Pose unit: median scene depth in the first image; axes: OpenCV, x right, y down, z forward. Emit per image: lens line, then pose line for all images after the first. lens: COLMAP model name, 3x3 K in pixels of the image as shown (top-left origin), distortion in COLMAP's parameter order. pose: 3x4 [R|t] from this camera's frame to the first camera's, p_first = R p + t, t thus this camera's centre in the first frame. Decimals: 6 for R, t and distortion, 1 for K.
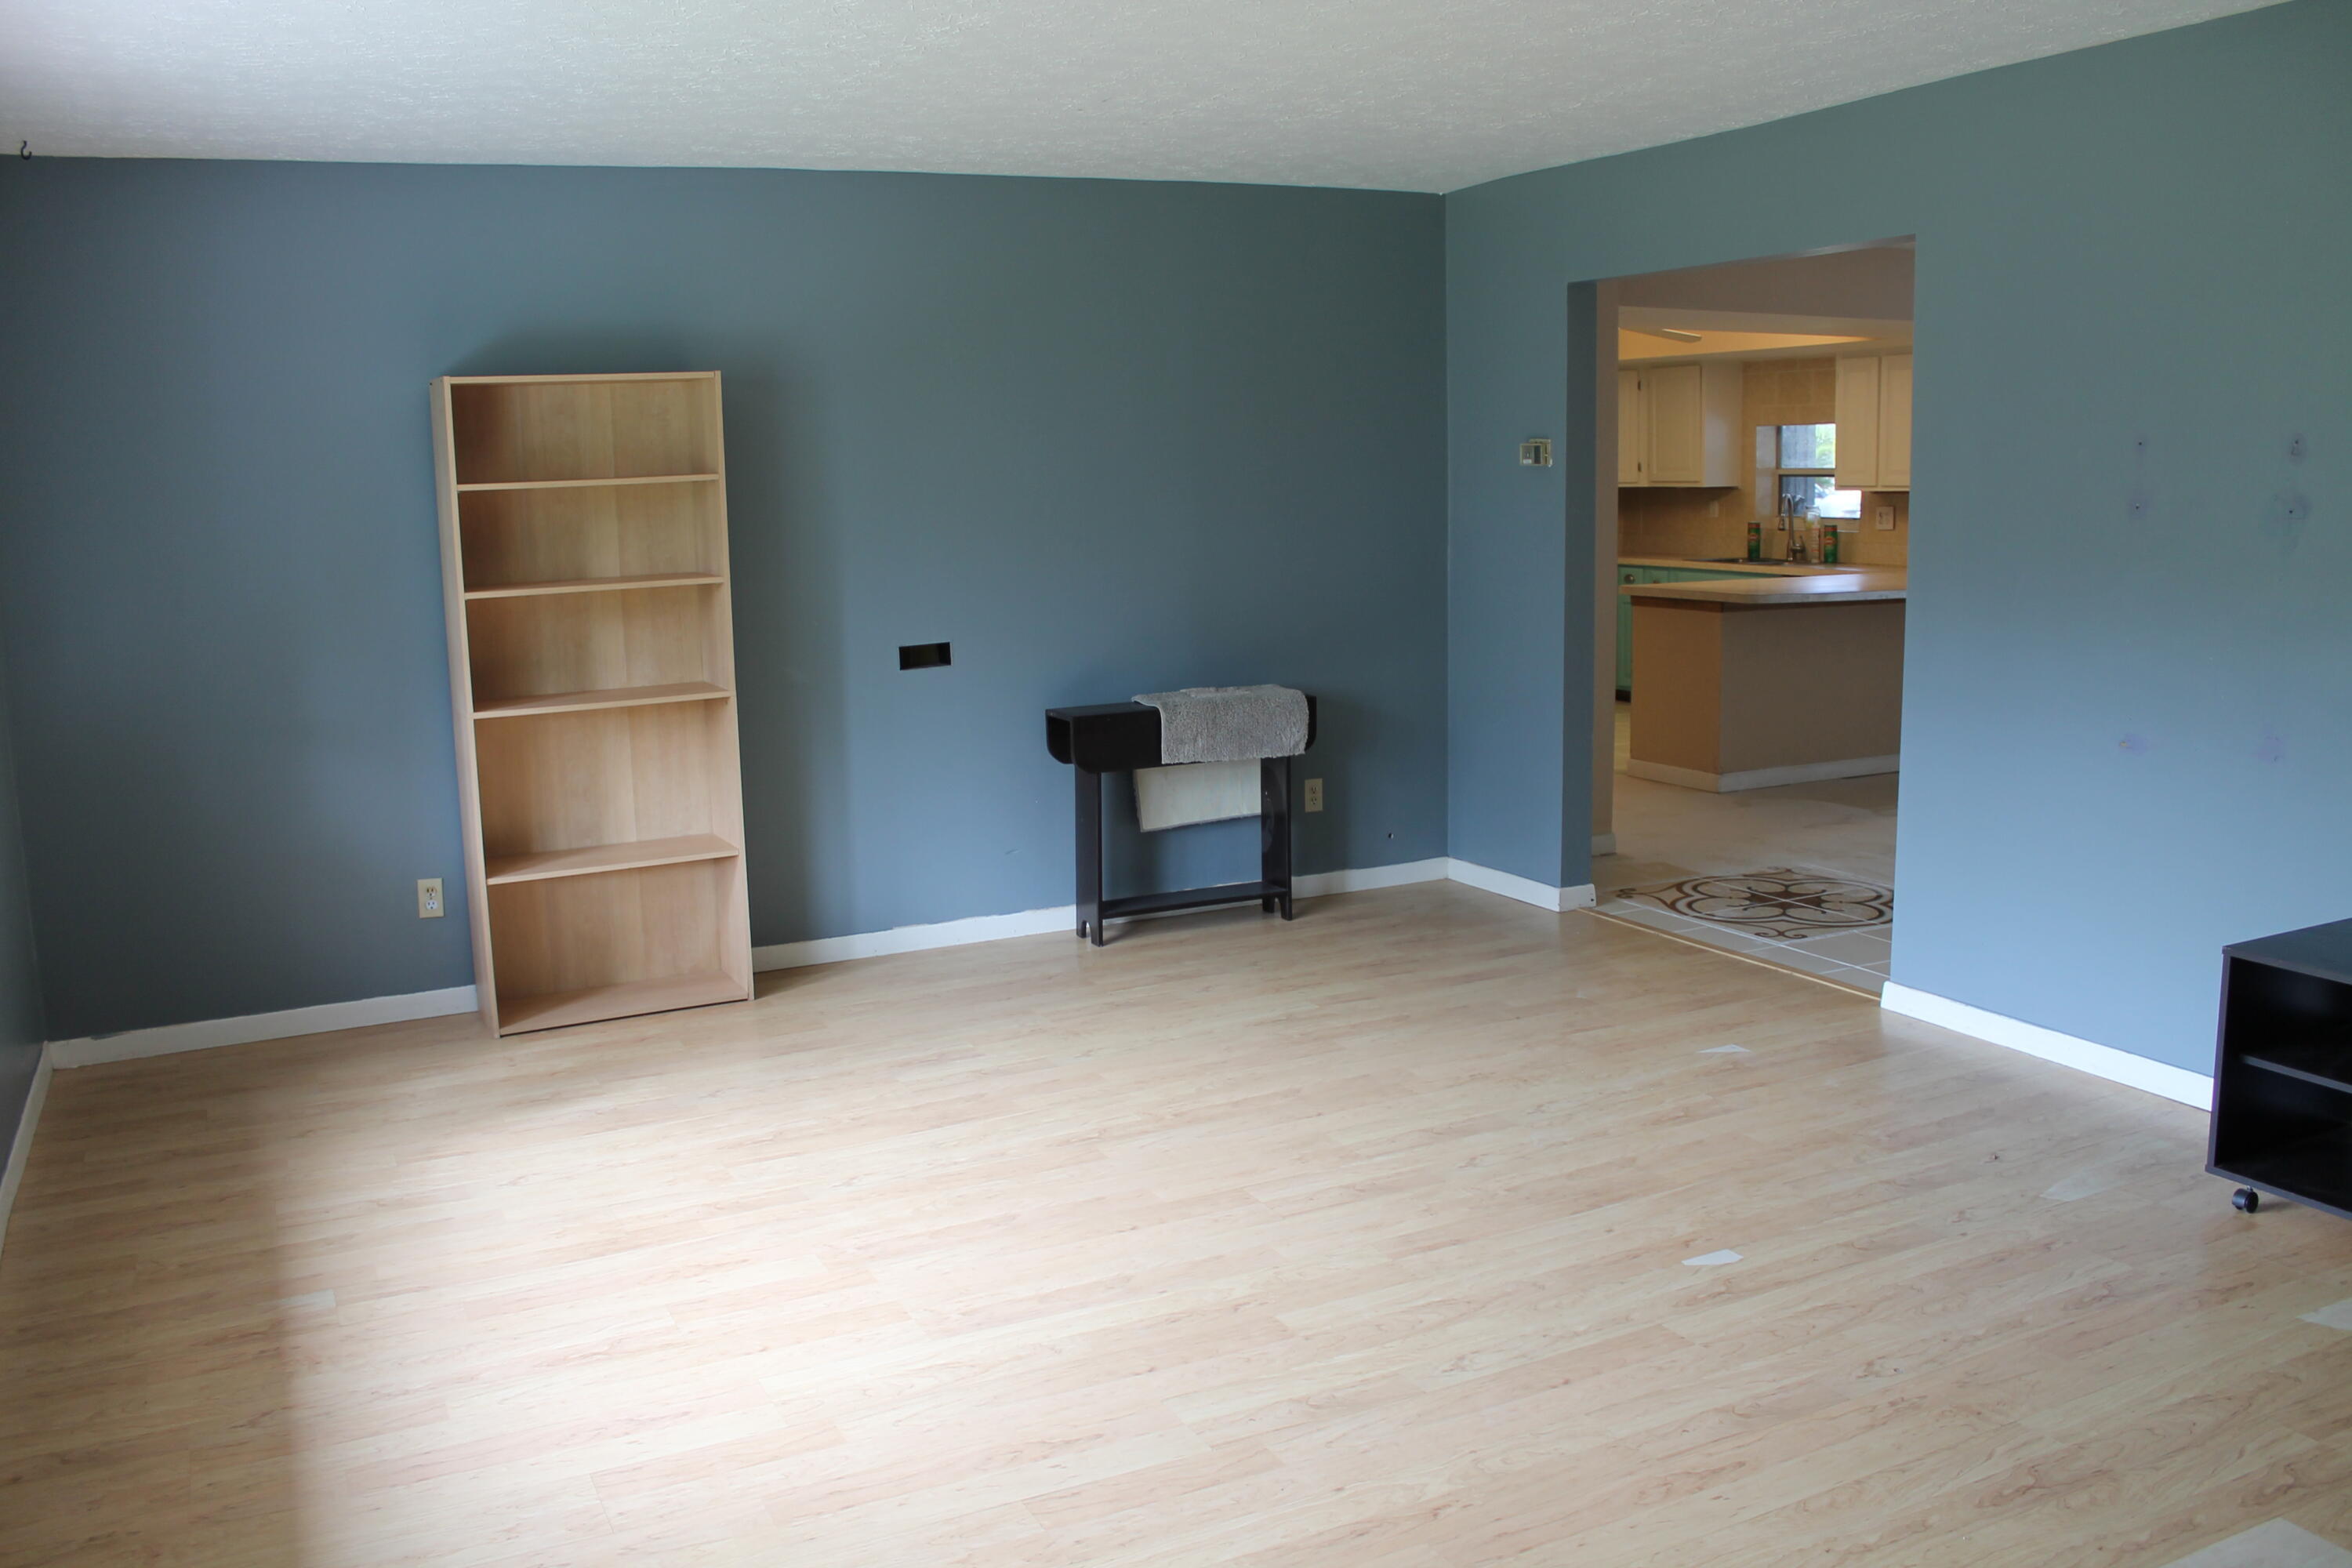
lens RADIAL K [[1975.7, 0, 1176.0], [0, 1975.7, 784.0], [0, 0, 1]] dist [-0.142977, 0.120755]
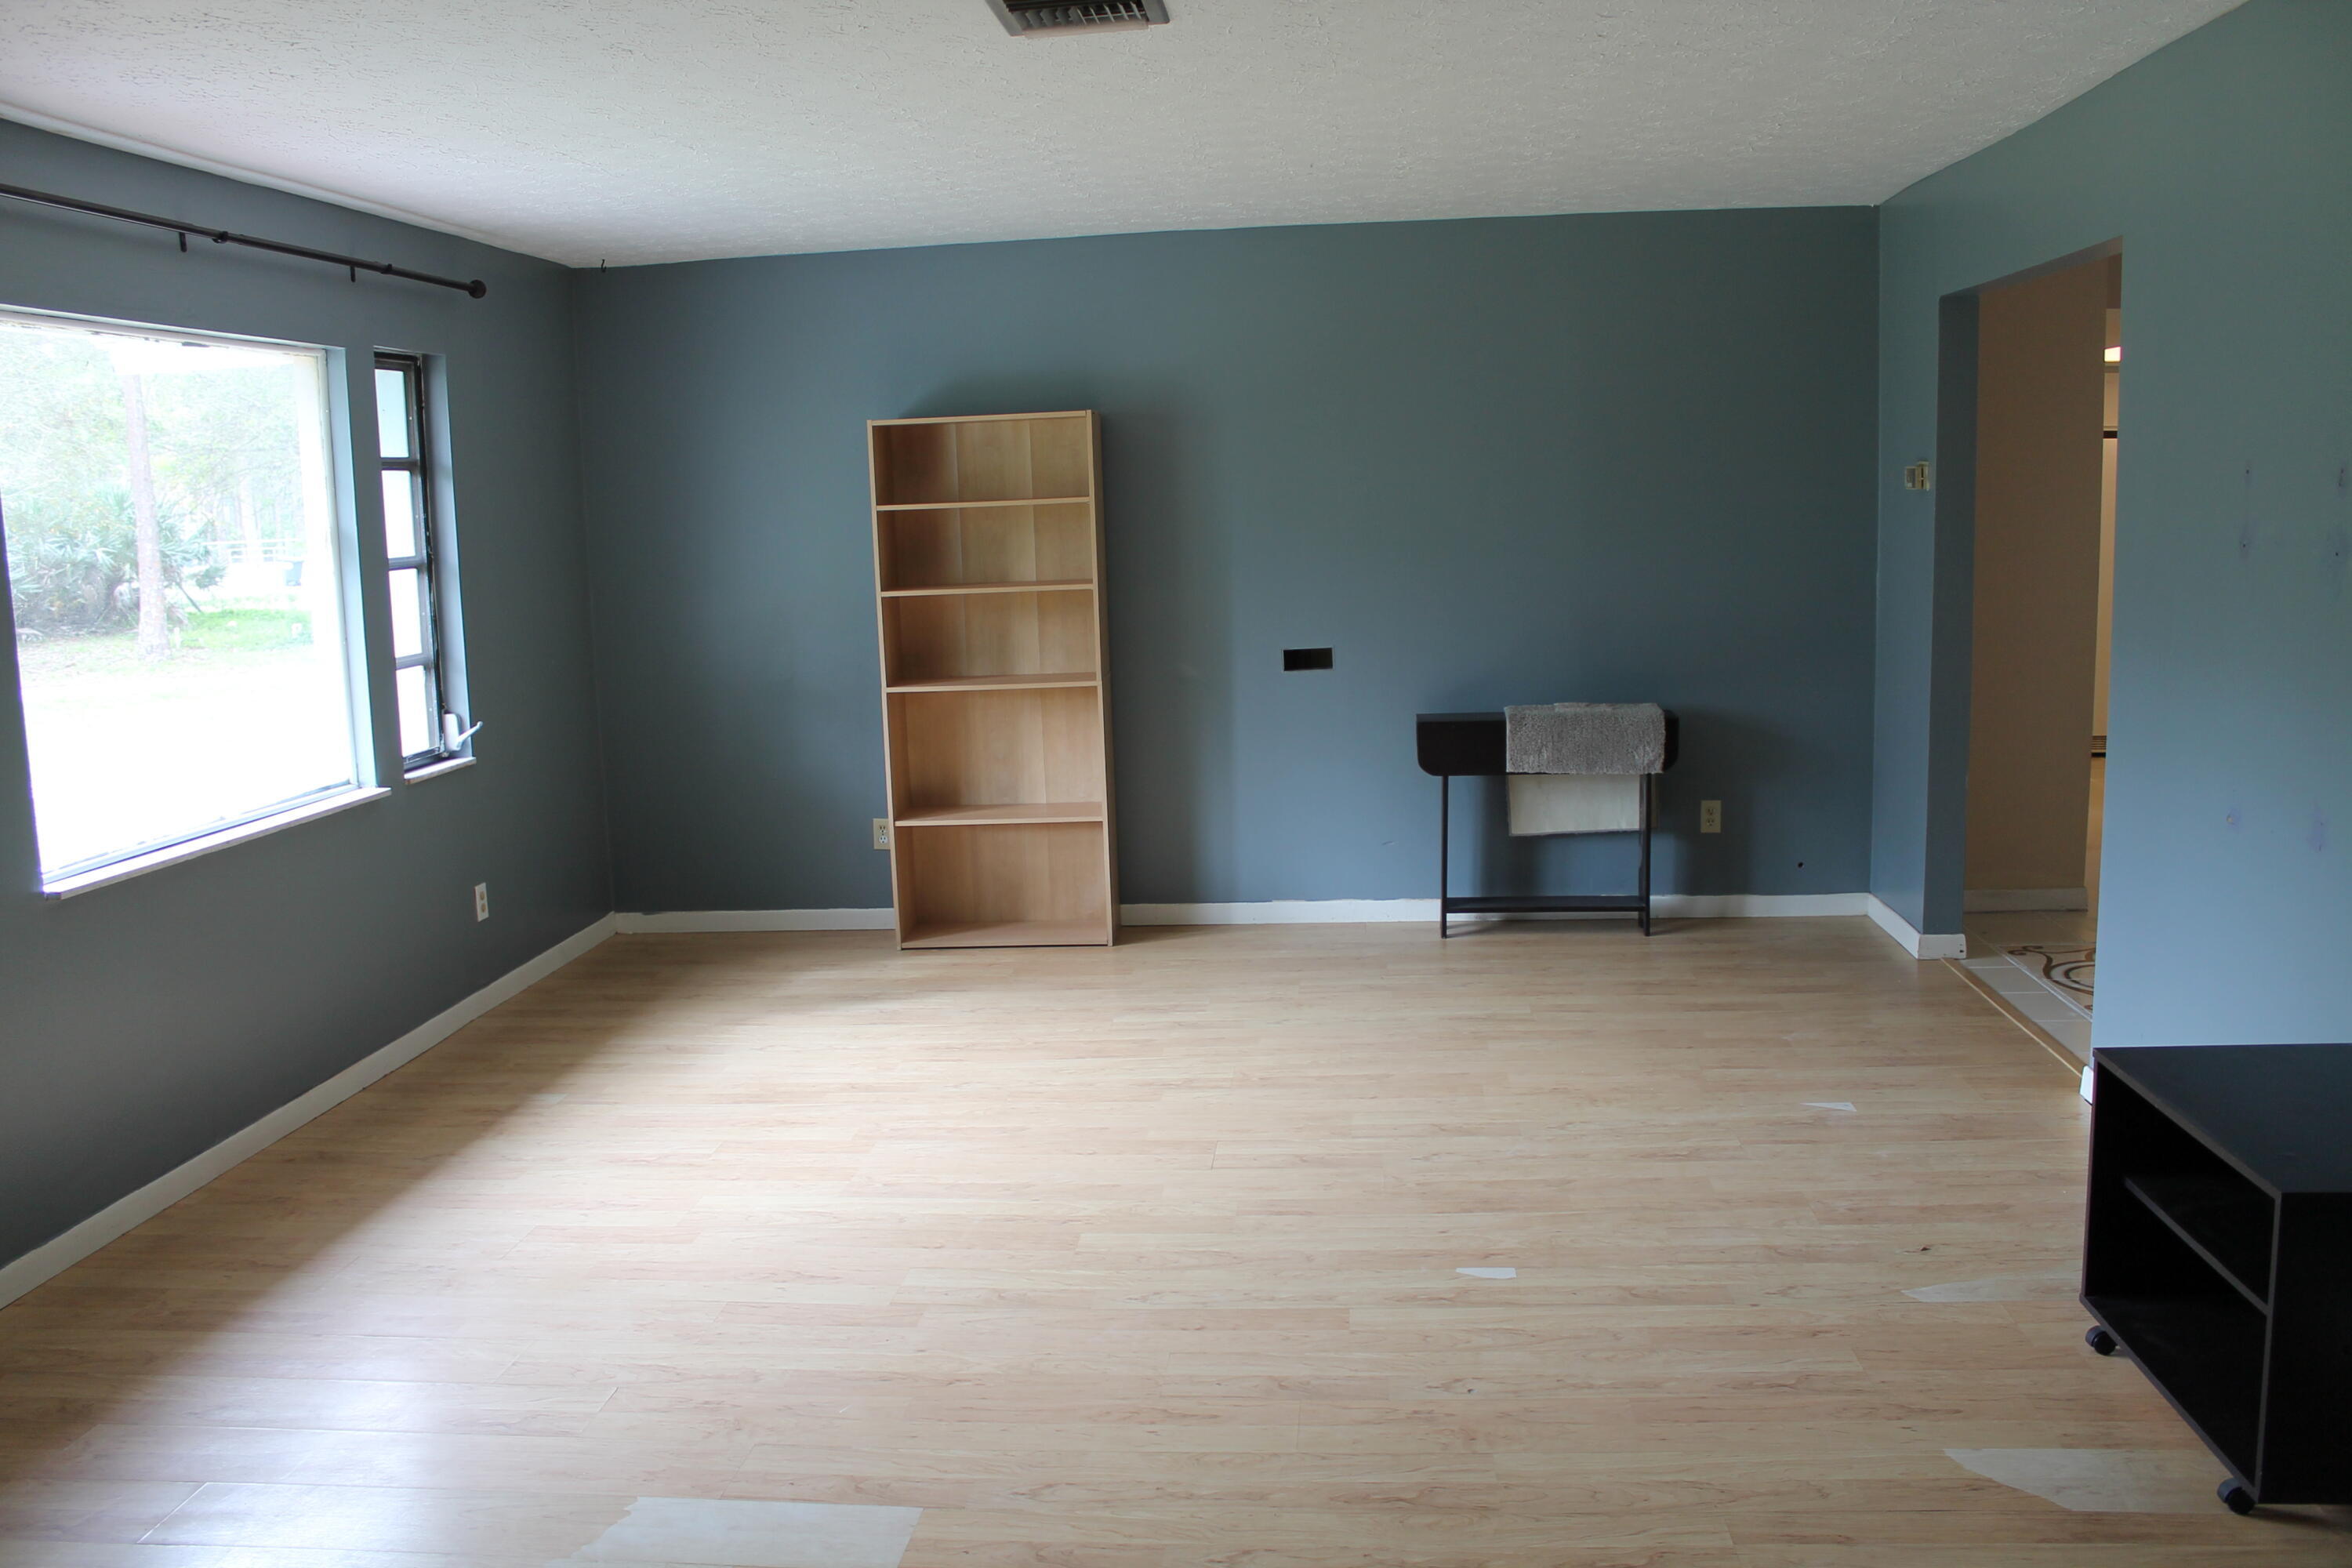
lens RADIAL K [[1975.7, 0, 1176.0], [0, 1975.7, 784.0], [0, 0, 1]] dist [-0.142977, 0.120755]
pose [[0.850060, 0.075483, -0.521250, 0.445872], [-0.073730, 0.996986, 0.024135, -0.018376], [0.521500, 0.017916, 0.853063, 0.015677]]
